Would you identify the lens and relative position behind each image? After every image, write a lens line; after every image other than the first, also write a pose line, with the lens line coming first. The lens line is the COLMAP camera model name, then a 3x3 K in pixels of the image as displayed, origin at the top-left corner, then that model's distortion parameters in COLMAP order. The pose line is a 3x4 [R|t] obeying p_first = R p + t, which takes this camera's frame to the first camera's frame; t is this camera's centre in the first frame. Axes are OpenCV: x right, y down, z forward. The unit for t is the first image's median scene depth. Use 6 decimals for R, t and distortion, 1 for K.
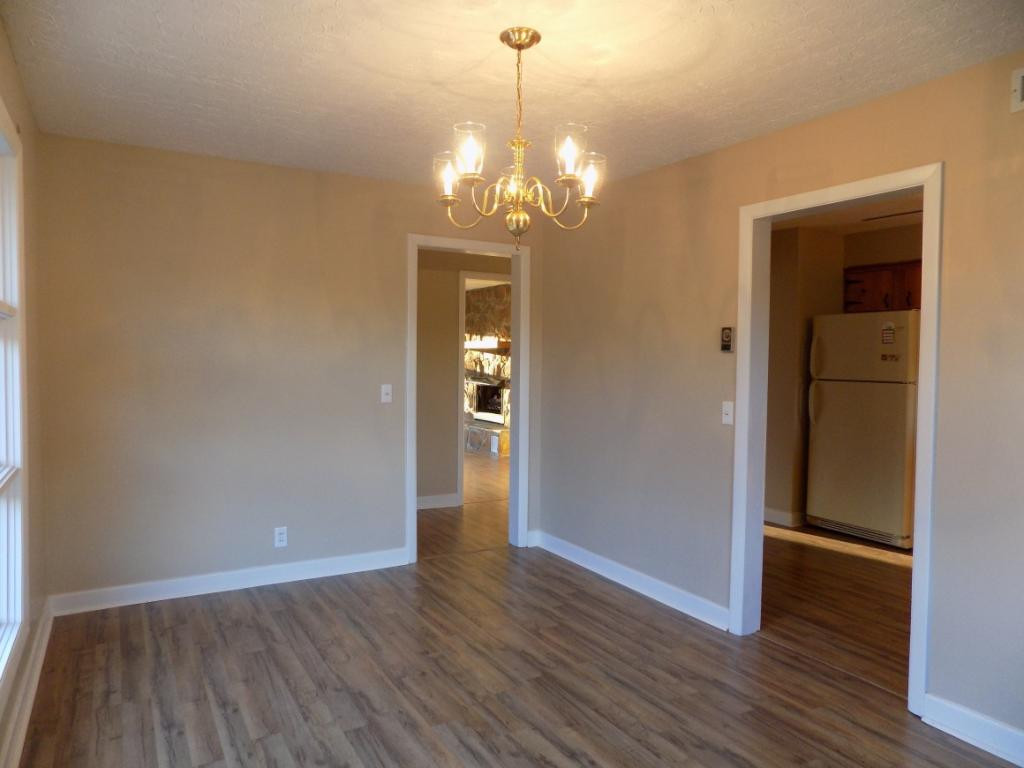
lens RADIAL K [[679.6, 0, 512.0], [0, 679.6, 384.0], [0, 0, 1]] dist [-0.002759, -0.000979]
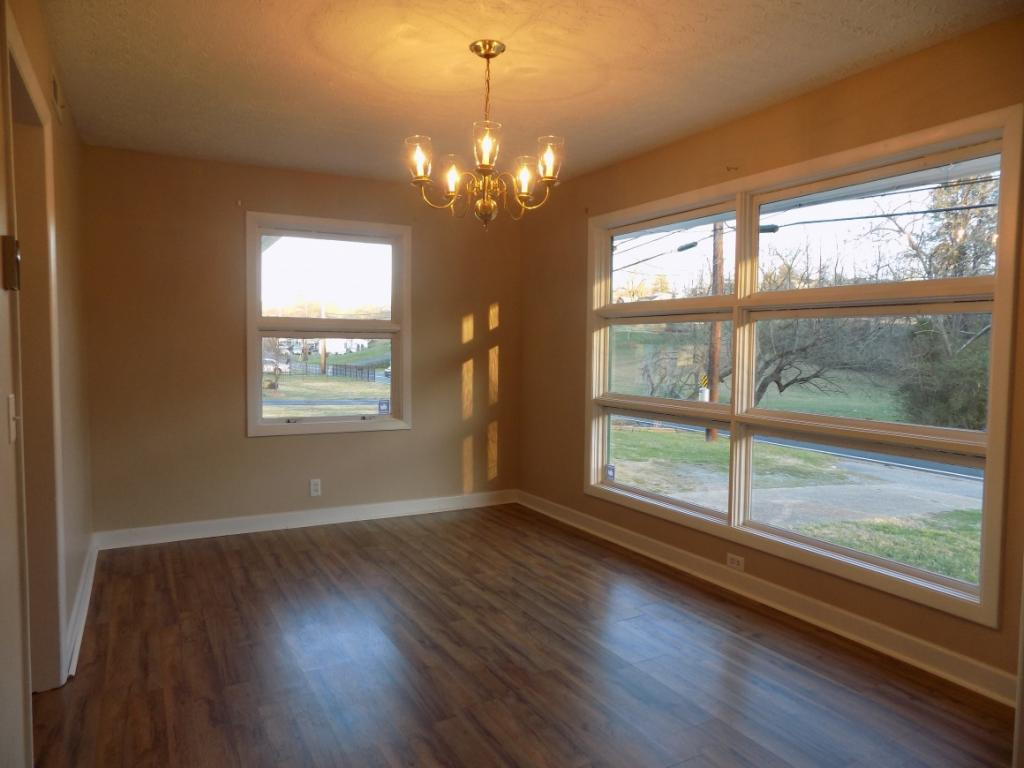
lens RADIAL K [[679.6, 0, 512.0], [0, 679.6, 384.0], [0, 0, 1]] dist [-0.002759, -0.000979]
pose [[-0.999344, -0.022193, 0.028635, -0.068068], [-0.019138, 0.994510, 0.102879, -0.054051], [-0.030761, 0.102264, -0.994282, 1.972061]]
